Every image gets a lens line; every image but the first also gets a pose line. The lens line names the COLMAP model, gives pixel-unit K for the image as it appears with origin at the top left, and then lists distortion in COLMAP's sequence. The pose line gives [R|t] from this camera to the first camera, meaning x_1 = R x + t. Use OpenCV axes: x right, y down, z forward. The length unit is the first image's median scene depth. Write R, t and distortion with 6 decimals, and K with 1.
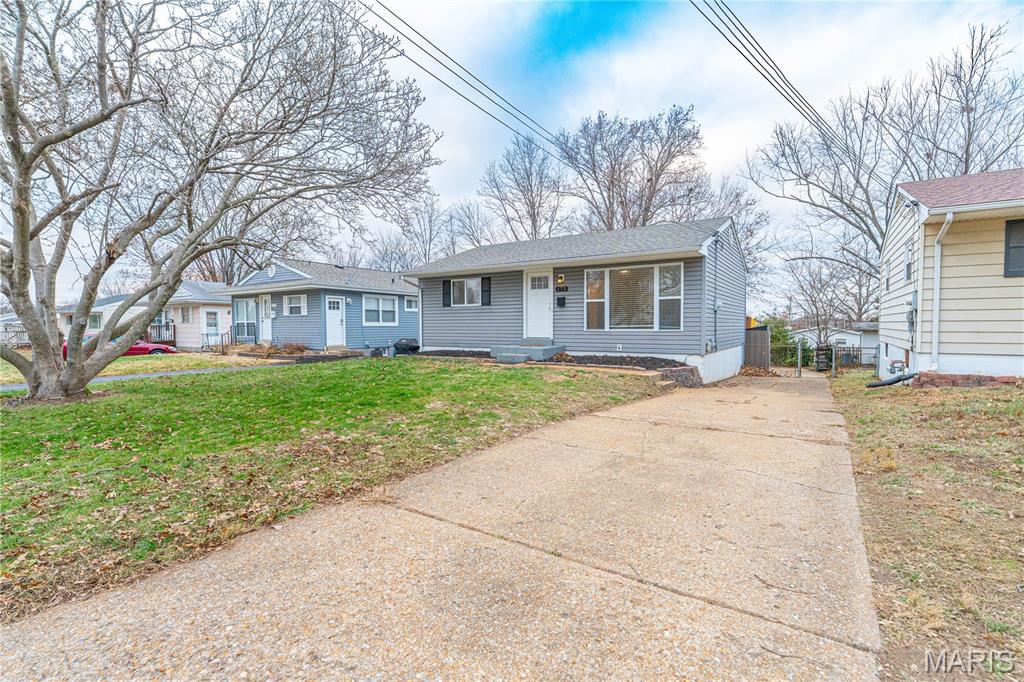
lens RADIAL K [[465.2, 0, 510.6], [0, 465.2, 340.4], [0, 0, 1]] dist [0.006124, 0.000389]
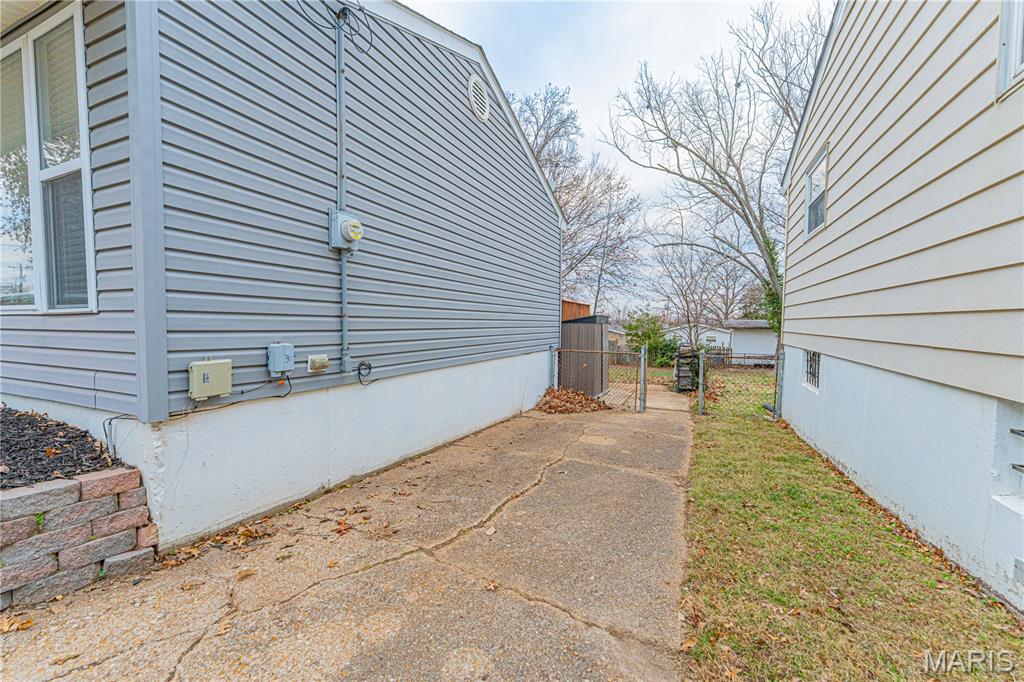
lens RADIAL K [[410.3, 0, 514.1], [0, 410.3, 343.0], [0, 0, 1]] dist [0.003225, -0.000467]
pose [[0.985679, -0.002476, 0.168613, 0.197389], [0.000166, 0.999906, 0.013712, -0.002853], [-0.168631, -0.013487, 0.985587, 0.281091]]
